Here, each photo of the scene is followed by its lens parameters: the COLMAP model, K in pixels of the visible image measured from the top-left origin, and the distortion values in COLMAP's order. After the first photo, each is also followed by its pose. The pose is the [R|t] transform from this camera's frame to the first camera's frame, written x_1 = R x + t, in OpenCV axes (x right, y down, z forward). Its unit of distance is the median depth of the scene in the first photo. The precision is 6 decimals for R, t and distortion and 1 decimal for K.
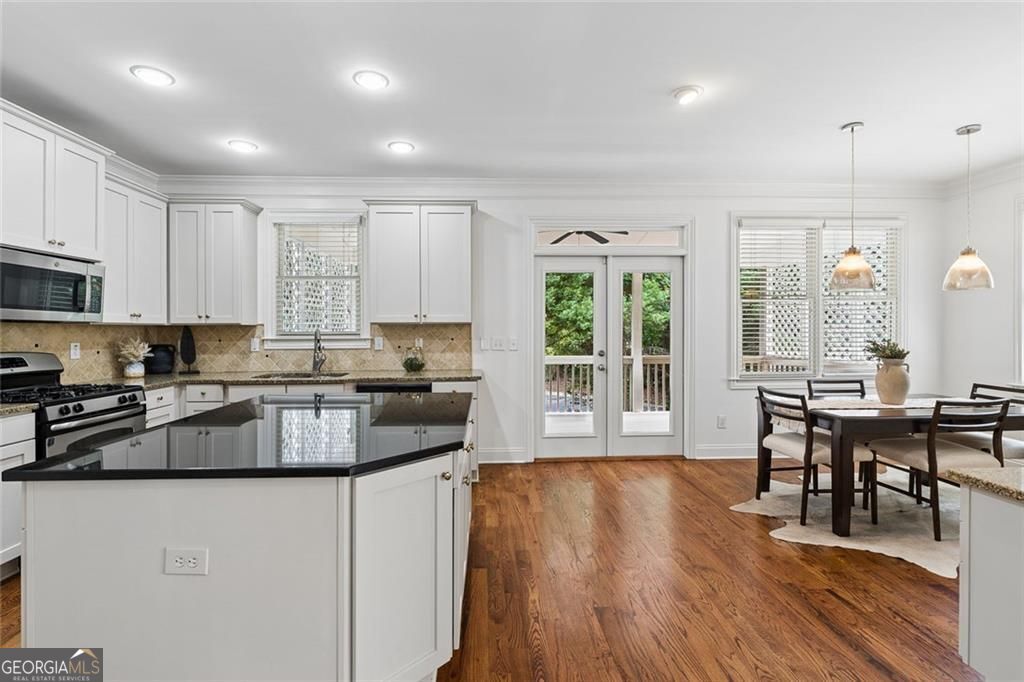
lens RADIAL K [[466.8, 0, 507.1], [0, 466.8, 329.1], [0, 0, 1]] dist [-0.000423, 0.000206]
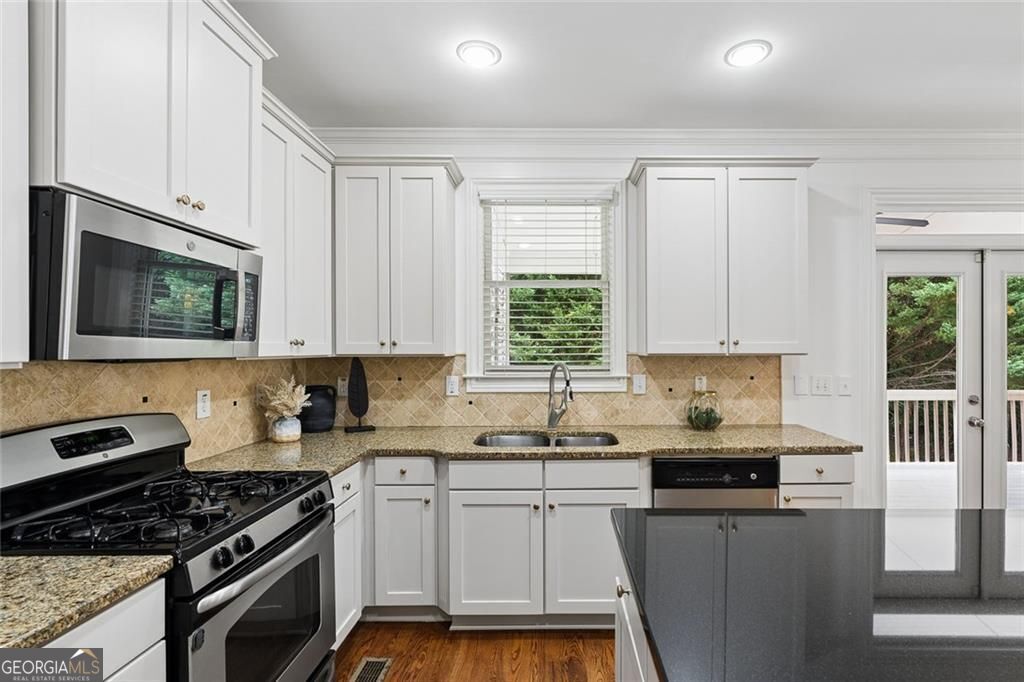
lens RADIAL K [[474.7, 0, 557.3], [0, 474.7, 350.6], [0, 0, 1]] dist [-0.002764, -0.000164]
pose [[0.999547, 0.002653, -0.029977, -0.422993], [-0.002466, 0.999977, 0.006288, -0.023193], [0.029993, -0.006211, 0.999531, 0.382100]]
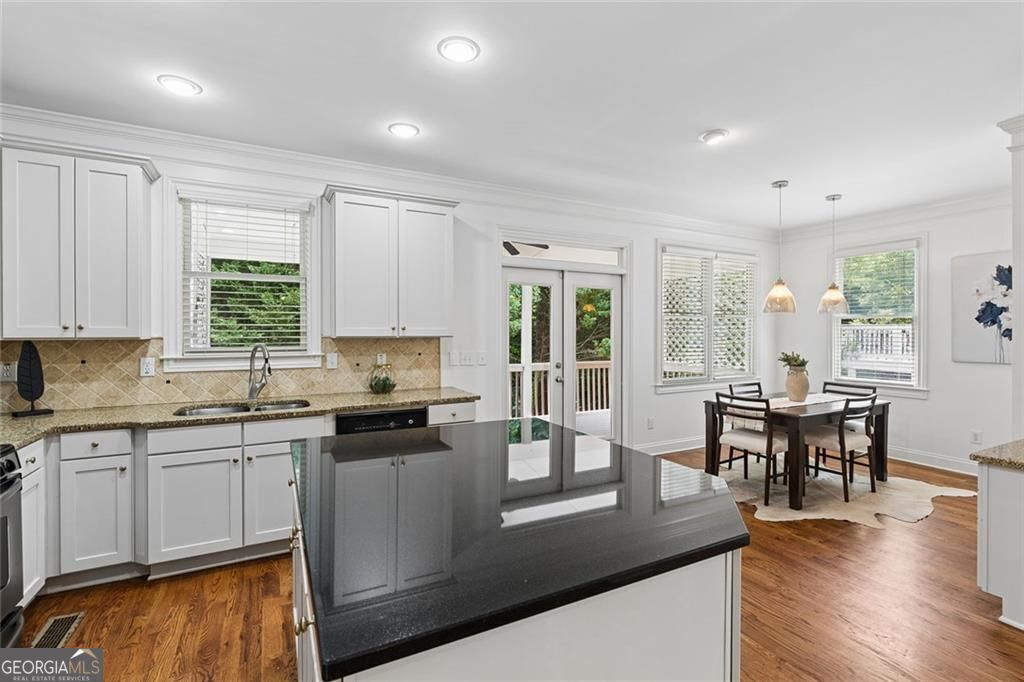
lens RADIAL K [[461.7, 0, 506.3], [0, 461.7, 333.8], [0, 0, 1]] dist [-0.001946, 0.000498]
pose [[0.905230, 0.002881, 0.424913, -0.391928], [-0.004569, 0.999985, 0.002953, -0.023850], [-0.424898, -0.004615, 0.905229, 0.155653]]
